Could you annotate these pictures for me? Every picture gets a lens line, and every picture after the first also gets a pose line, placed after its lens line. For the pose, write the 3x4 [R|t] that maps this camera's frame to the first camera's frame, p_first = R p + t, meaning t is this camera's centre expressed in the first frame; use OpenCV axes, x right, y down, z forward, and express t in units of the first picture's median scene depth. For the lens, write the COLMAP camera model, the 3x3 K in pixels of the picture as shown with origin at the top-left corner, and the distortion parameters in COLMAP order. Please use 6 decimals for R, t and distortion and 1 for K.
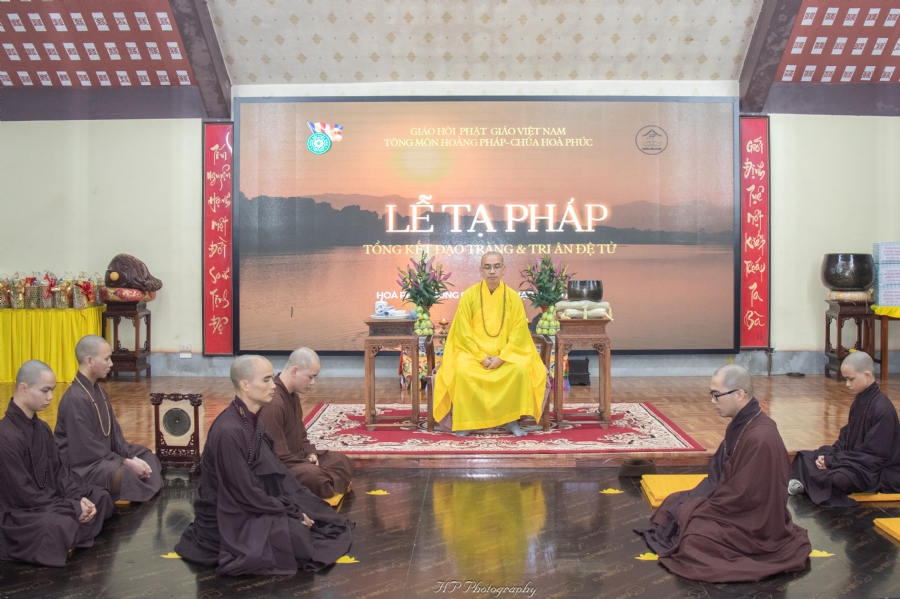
lens RADIAL K [[973.4, 0, 491.9], [0, 973.4, 264.5], [0, 0, 1]] dist [-0.165137, 0.122679]
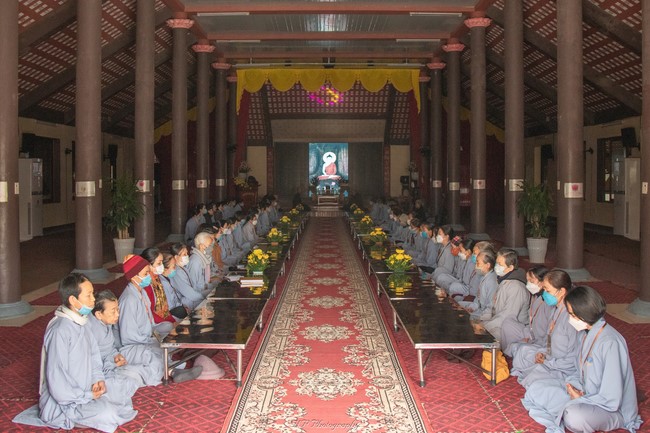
lens RADIAL K [[610.6, 0, 325.8], [0, 610.6, 201.9], [0, 0, 1]] dist [-0.159129, 0.110365]
pose [[0.999907, 0.001887, -0.013476, 0.022214], [-0.001654, 0.999849, 0.017270, 0.063603], [0.013507, -0.017247, 0.999760, -1.947107]]
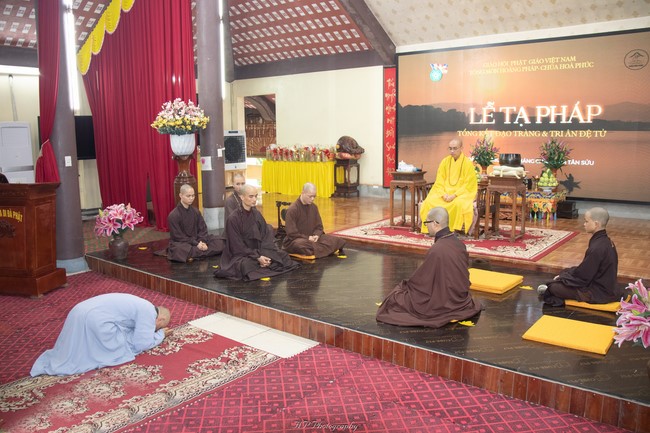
lens RADIAL K [[545.2, 0, 325.0], [0, 545.2, 216.5], [0, 0, 1]] dist [-0.161915, 0.140158]
pose [[0.769293, 0.089818, -0.632552, 0.324765], [0.002482, 0.989641, 0.143540, -0.007004], [0.638892, -0.111994, 0.761101, 0.063816]]
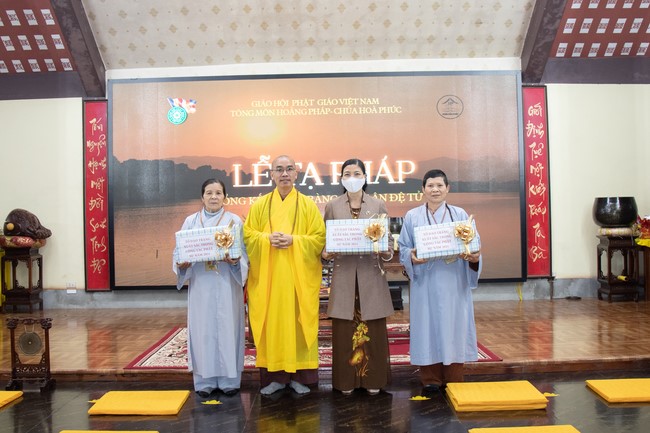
lens RADIAL K [[729.4, 0, 325.0], [0, 729.4, 216.5], [0, 0, 1]] dist [-0.145988, 0.069105]
pose [[0.999742, -0.019377, -0.011890, 0.016292], [0.019191, 0.999695, -0.015519, 0.020228], [0.012187, 0.015286, 0.999809, 0.089885]]
